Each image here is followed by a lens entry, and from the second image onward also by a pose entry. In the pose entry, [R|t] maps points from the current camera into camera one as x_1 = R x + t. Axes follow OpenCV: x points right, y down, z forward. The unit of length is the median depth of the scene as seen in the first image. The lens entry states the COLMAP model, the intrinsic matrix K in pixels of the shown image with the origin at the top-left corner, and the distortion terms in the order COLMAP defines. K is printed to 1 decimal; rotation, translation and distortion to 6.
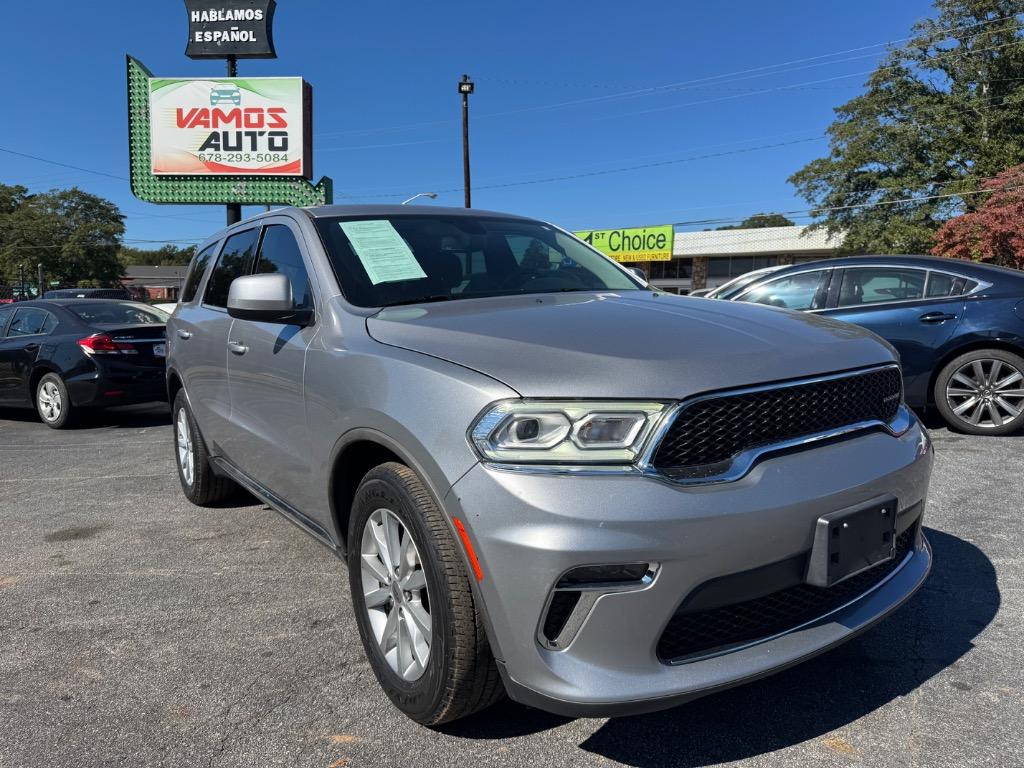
lens RADIAL K [[764.8, 0, 512.0], [0, 764.8, 384.0], [0, 0, 1]] dist [0.050648, -0.023103]
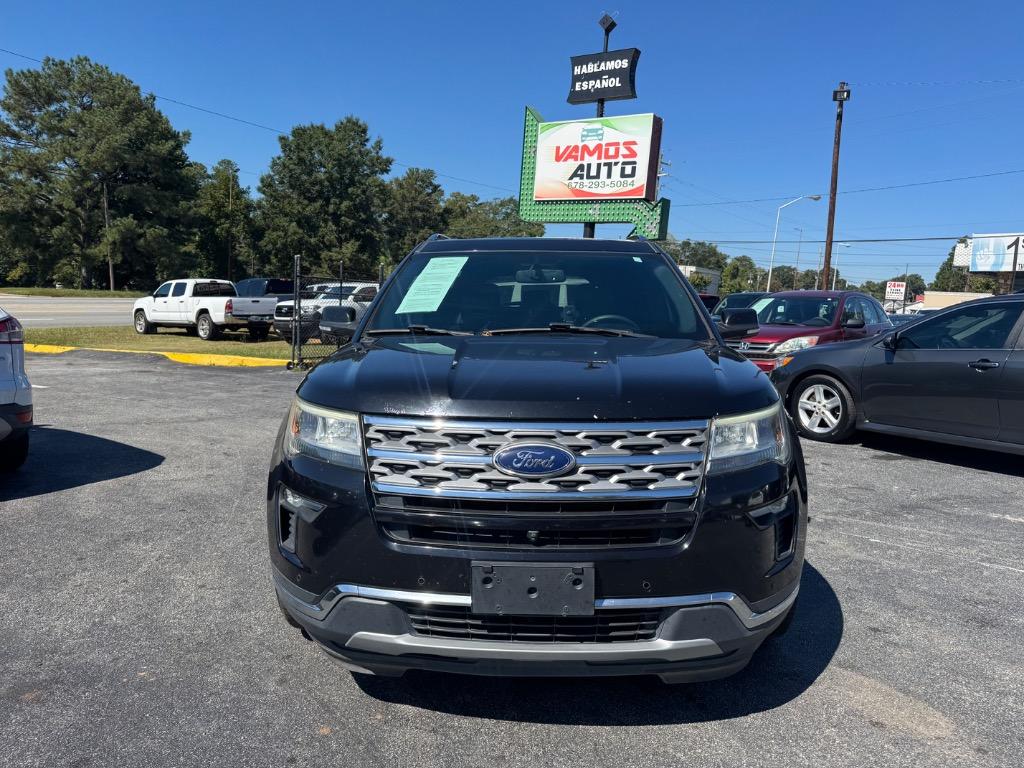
lens RADIAL K [[760.9, 0, 512.0], [0, 760.9, 384.0], [0, 0, 1]] dist [0.137407, -0.171313]
pose [[0.878774, 0.097287, -0.467218, 0.123378], [-0.098895, 0.994873, 0.021150, 0.006231], [0.466880, 0.027619, 0.883889, -0.120098]]
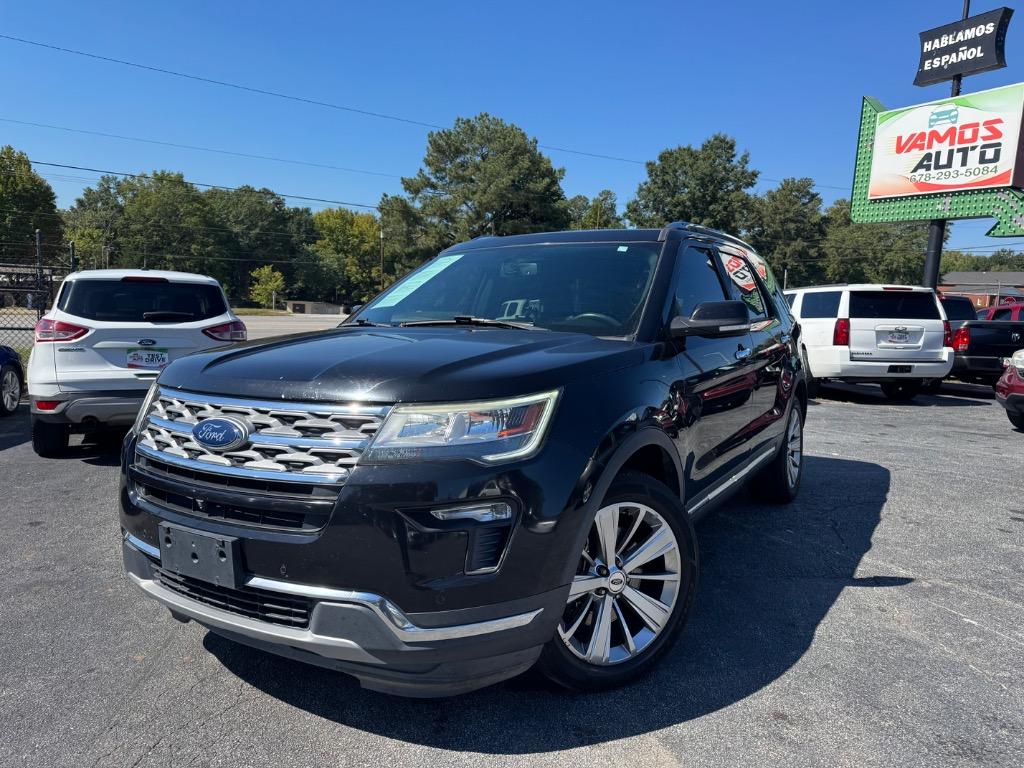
lens RADIAL K [[765.7, 0, 492.6], [0, 765.7, 386.3], [0, 0, 1]] dist [0.031609, -0.009644]
pose [[0.547634, 0.112129, -0.829171, 0.197643], [-0.120140, 0.991249, 0.054699, 0.000409], [0.828048, 0.069662, 0.556313, -0.048934]]
